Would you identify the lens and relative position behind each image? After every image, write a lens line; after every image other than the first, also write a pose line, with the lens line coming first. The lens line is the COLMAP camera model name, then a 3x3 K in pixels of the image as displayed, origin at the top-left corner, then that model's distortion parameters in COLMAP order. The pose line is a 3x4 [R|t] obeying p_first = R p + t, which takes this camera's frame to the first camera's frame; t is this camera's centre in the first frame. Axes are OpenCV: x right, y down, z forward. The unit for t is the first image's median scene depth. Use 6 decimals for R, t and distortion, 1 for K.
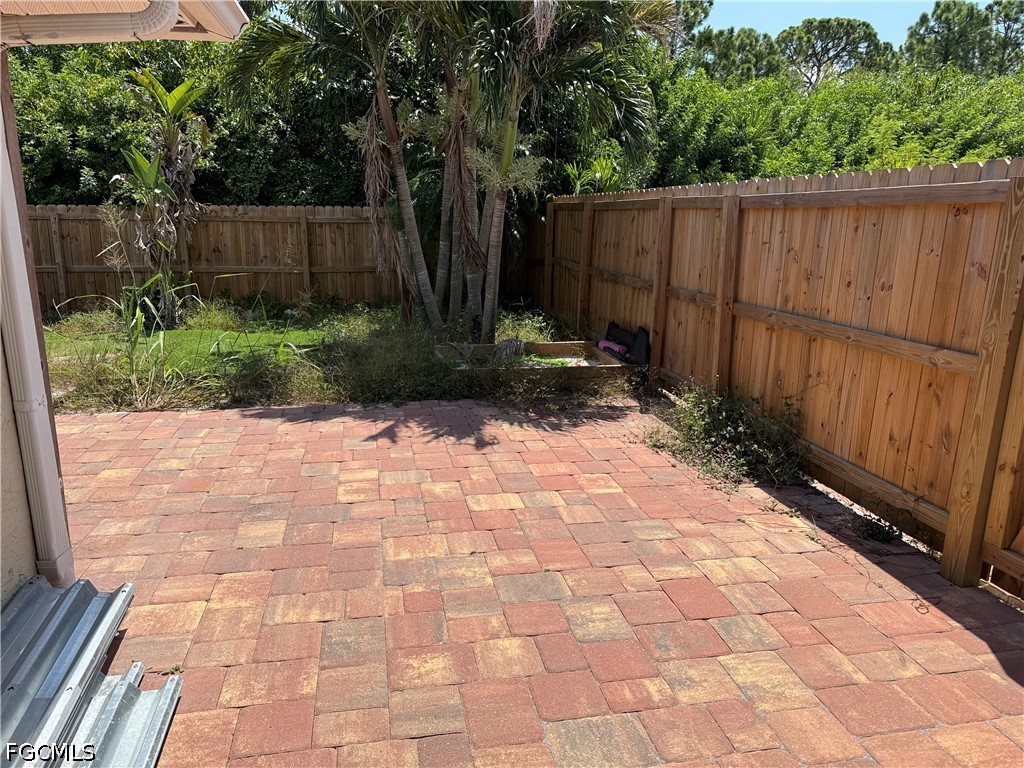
lens RADIAL K [[719.7, 0, 505.4], [0, 719.7, 387.5], [0, 0, 1]] dist [0.079053, -0.109639]
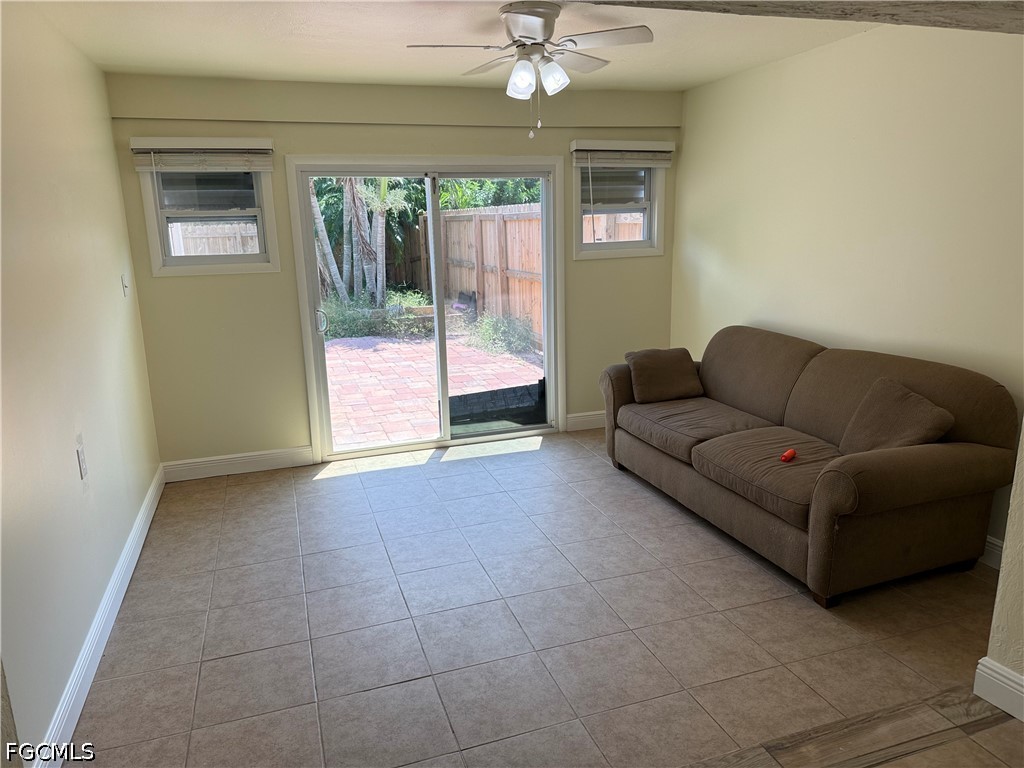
lens RADIAL K [[719.7, 0, 512.9], [0, 719.7, 386.5], [0, 0, 1]] dist [0.079053, -0.109639]
pose [[0.989290, -0.067684, 0.129321, 0.041116], [0.068509, 0.997649, -0.001940, 0.117636], [-0.128886, 0.010779, 0.991601, -0.531597]]
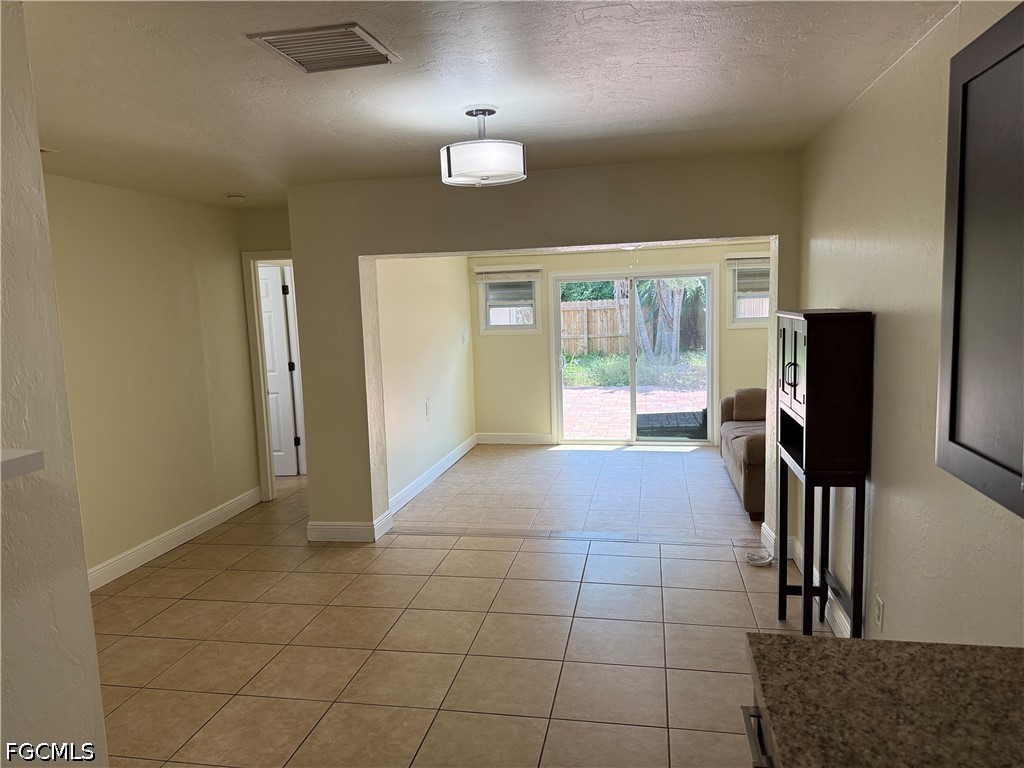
lens RADIAL K [[719.7, 0, 503.0], [0, 719.7, 396.5], [0, 0, 1]] dist [0.079053, -0.109639]
pose [[0.924474, 0.006341, -0.381193, 0.274520], [-0.043005, 0.995215, -0.087740, 0.192940], [0.378813, 0.097506, 0.920322, -0.889497]]
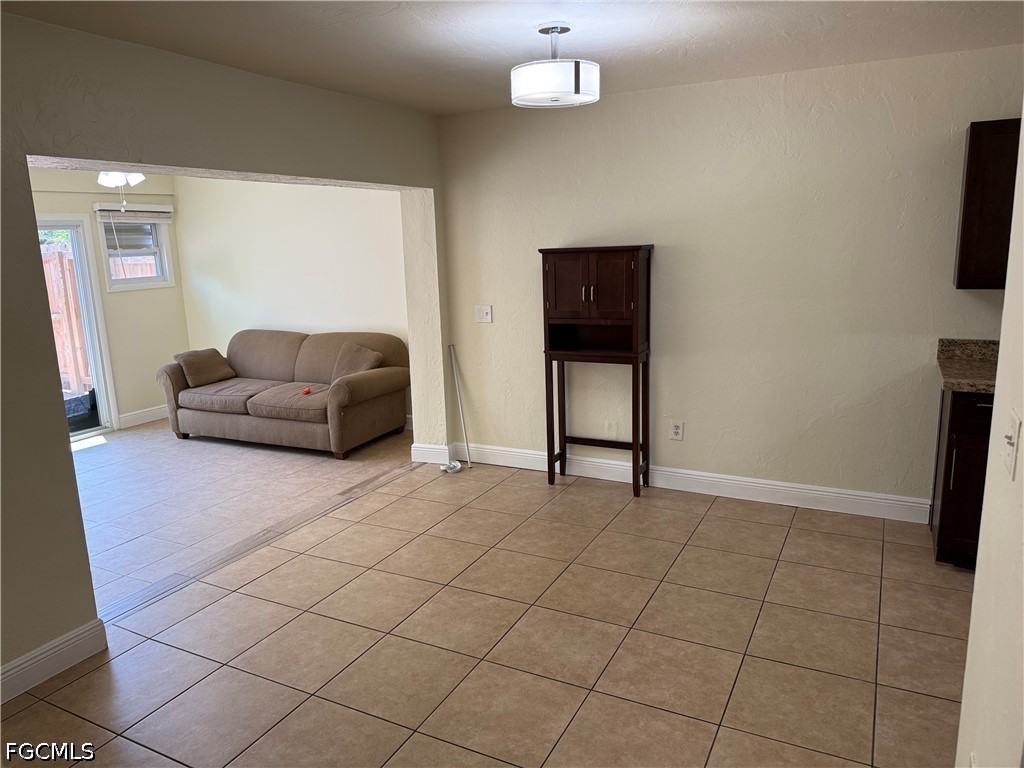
lens RADIAL K [[719.7, 0, 507.7], [0, 719.7, 384.3], [0, 0, 1]] dist [0.079053, -0.109639]
pose [[0.622321, -0.188945, 0.759616, -0.177435], [0.224428, 0.972757, 0.058097, 0.162419], [-0.749900, 0.134324, 0.647771, -0.764764]]
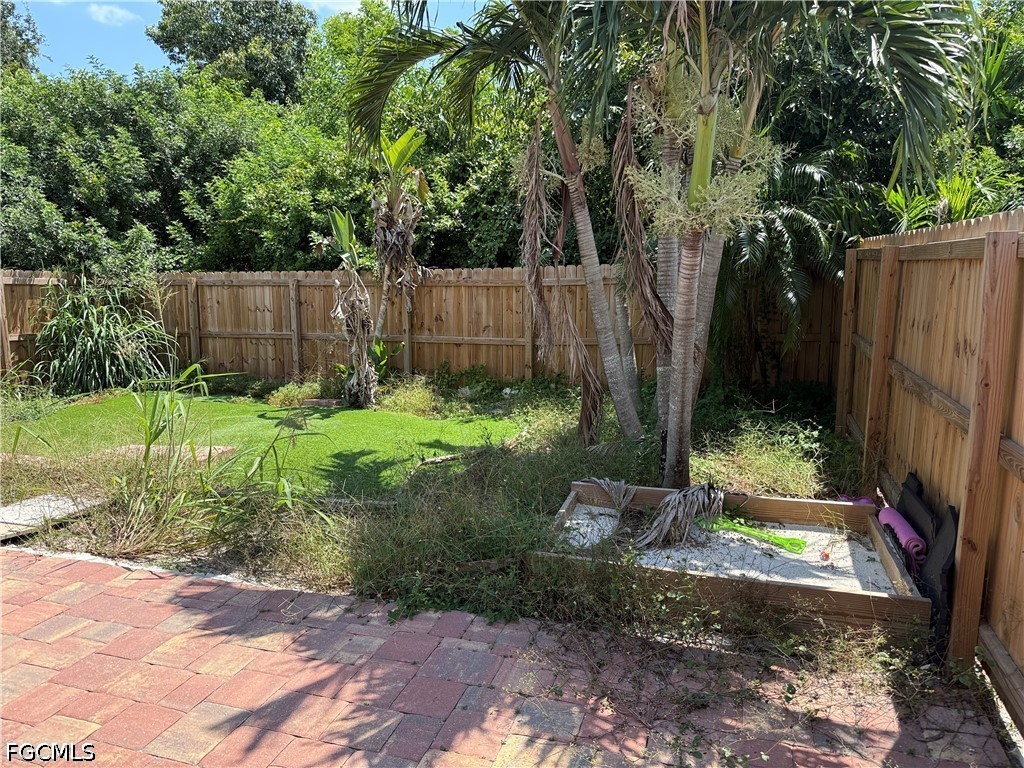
lens RADIAL K [[719.7, 0, 506.6], [0, 719.7, 382.9], [0, 0, 1]] dist [0.079053, -0.109639]
pose [[0.878444, 0.053484, -0.474842, 0.128284], [-0.090420, 0.994369, -0.055273, -0.093286], [0.469212, 0.091489, 0.878334, 0.371208]]
